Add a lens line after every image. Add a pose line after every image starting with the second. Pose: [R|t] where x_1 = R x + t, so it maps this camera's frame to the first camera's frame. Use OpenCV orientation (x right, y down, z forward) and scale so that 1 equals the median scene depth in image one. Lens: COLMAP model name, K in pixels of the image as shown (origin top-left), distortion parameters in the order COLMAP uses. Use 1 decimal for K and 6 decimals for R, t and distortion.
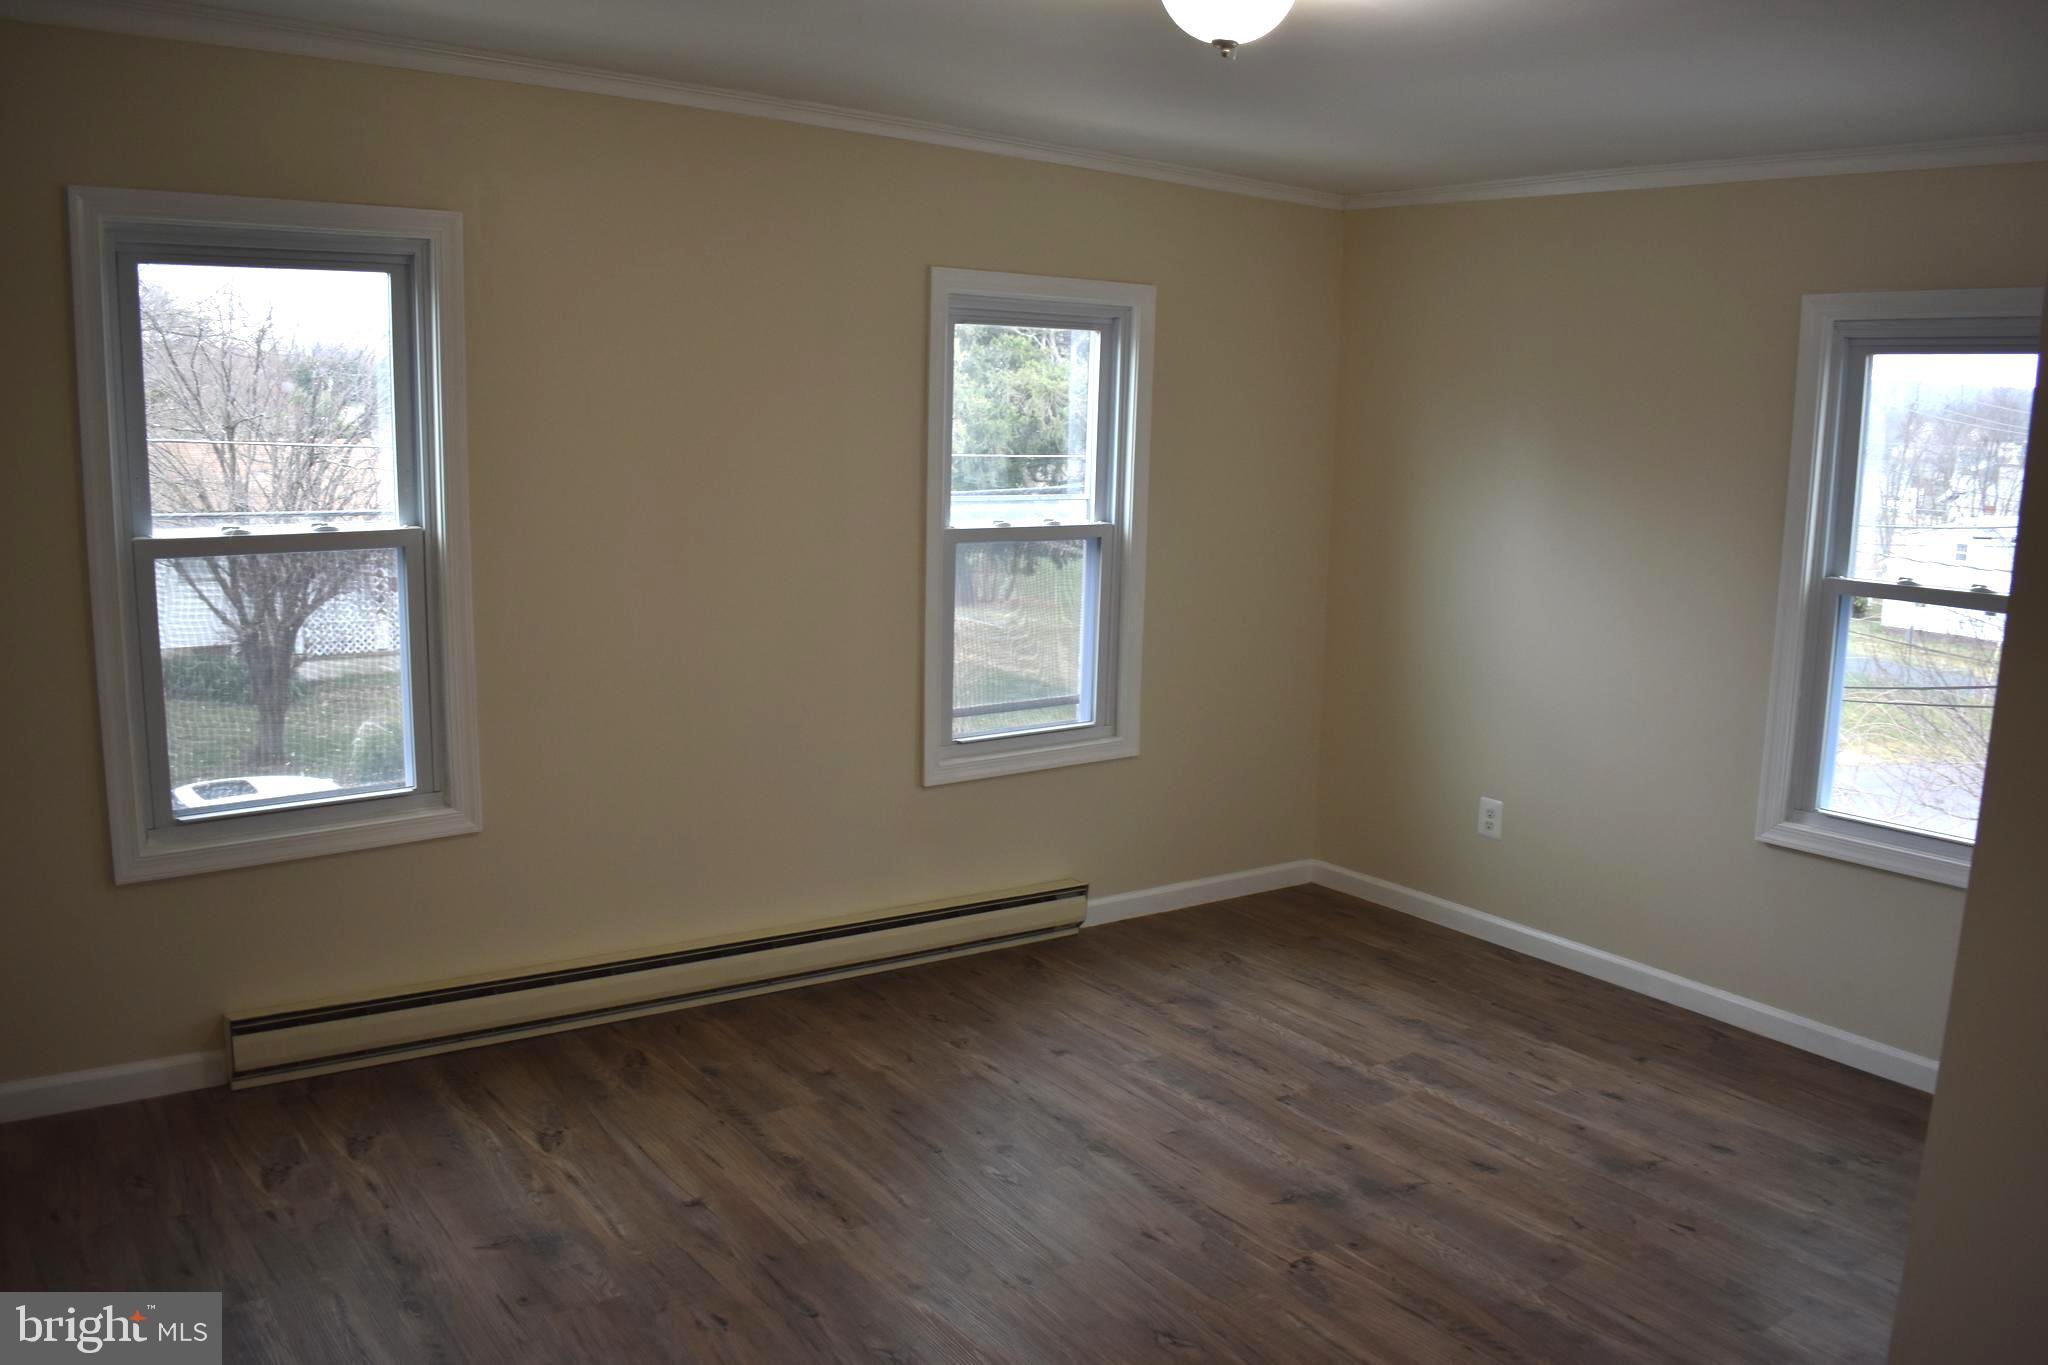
lens RADIAL K [[1603.2, 0, 1024.0], [0, 1603.2, 682.5], [0, 0, 1]] dist [-0.091283, 0.008740]
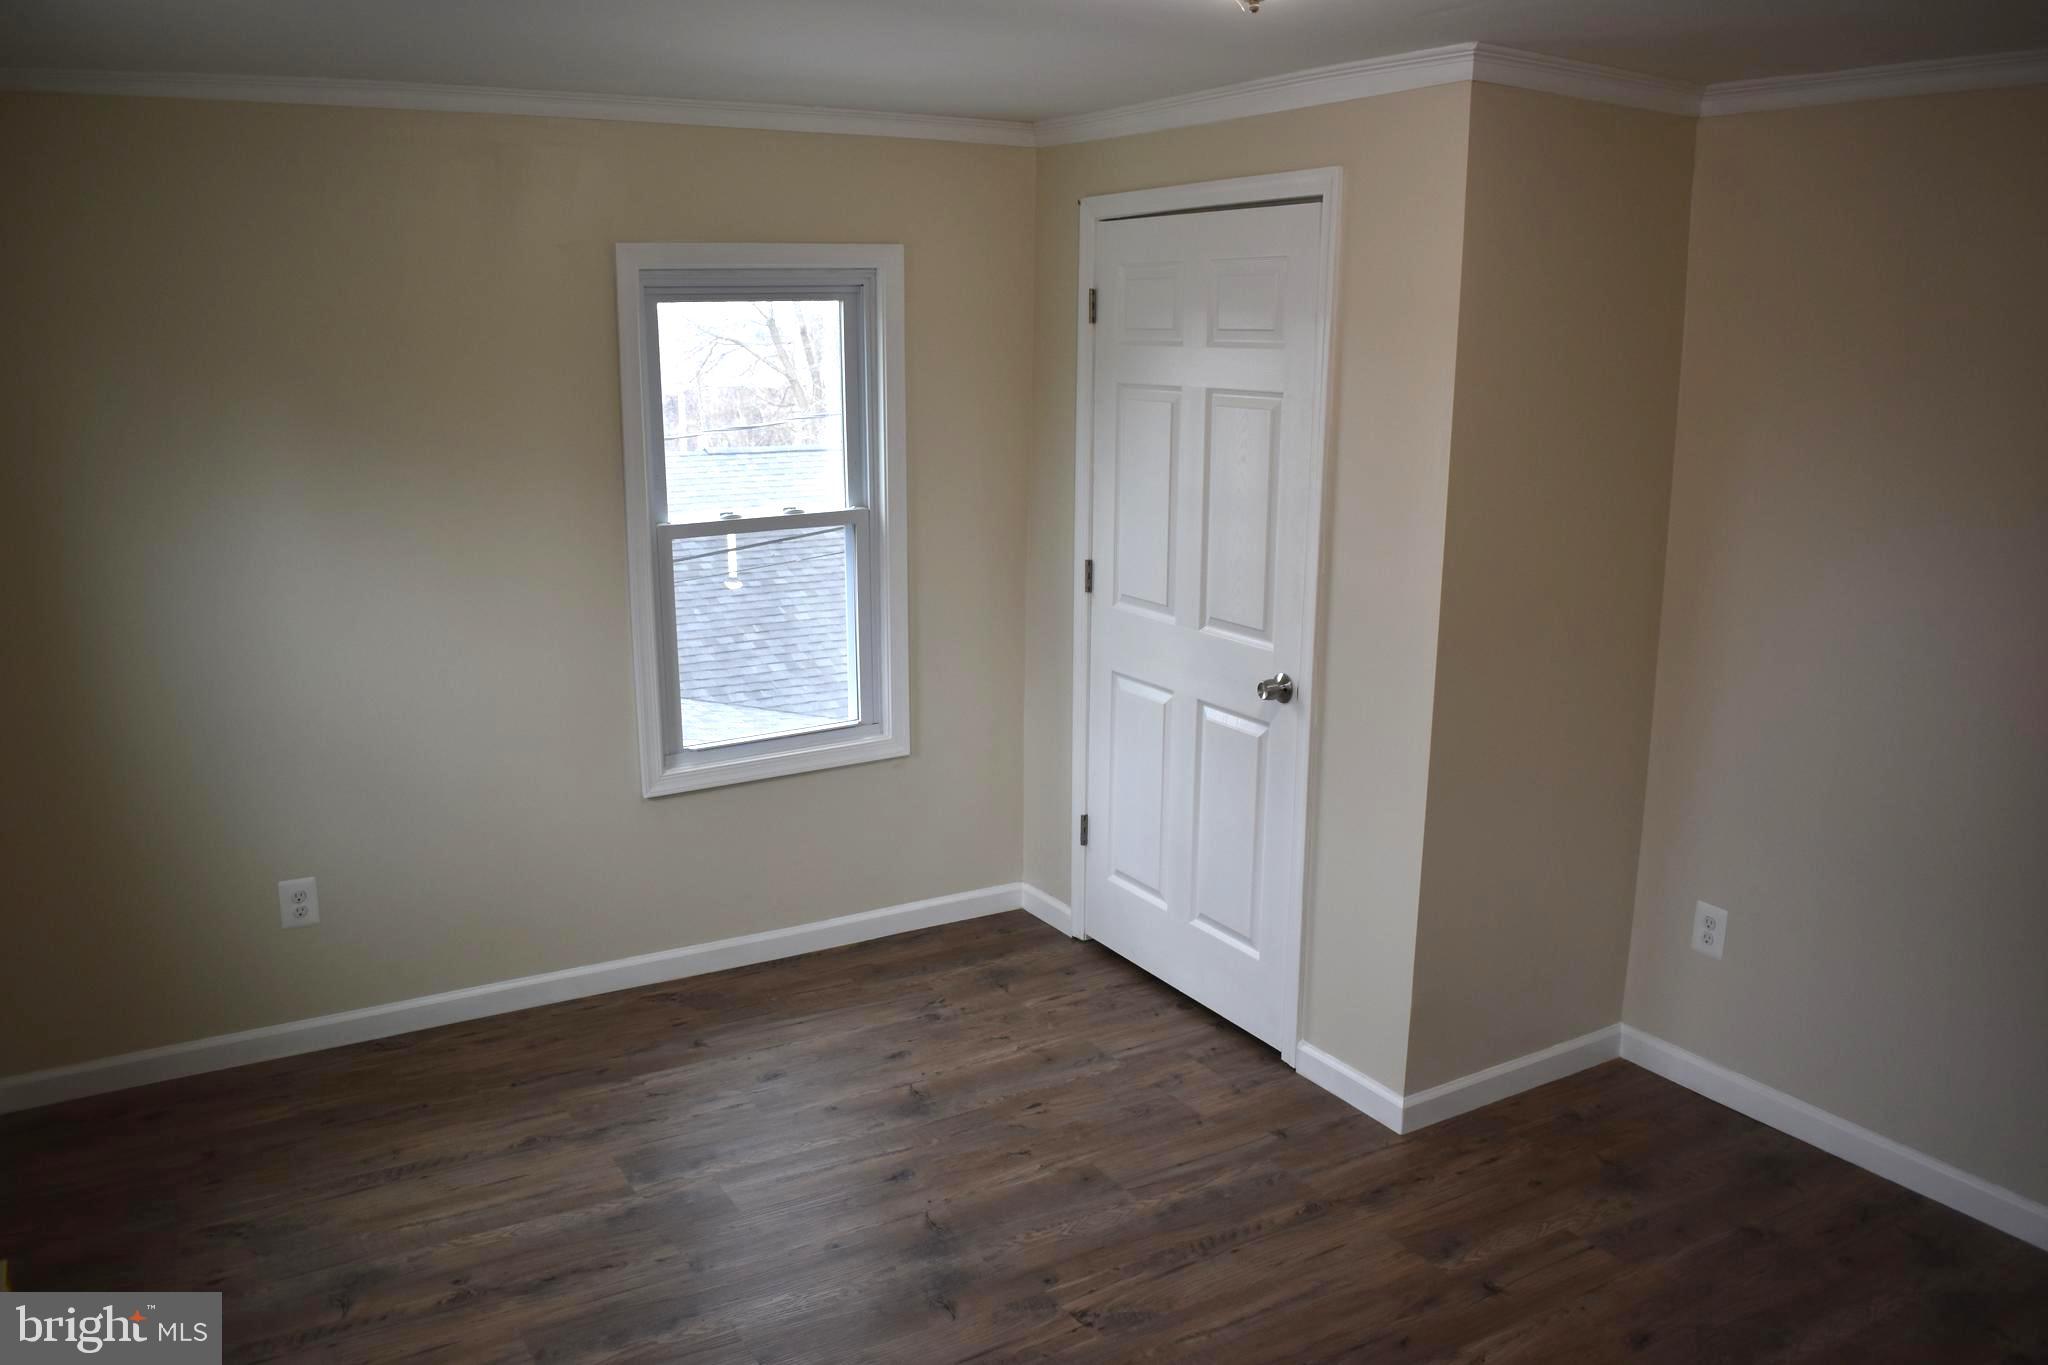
lens RADIAL K [[1603.2, 0, 1024.0], [0, 1603.2, 682.5], [0, 0, 1]] dist [-0.091283, 0.008740]
pose [[0.096318, -0.235088, 0.967190, -0.511306], [0.178442, 0.960043, 0.215581, -0.157893], [-0.979225, 0.151823, 0.134419, 0.686210]]
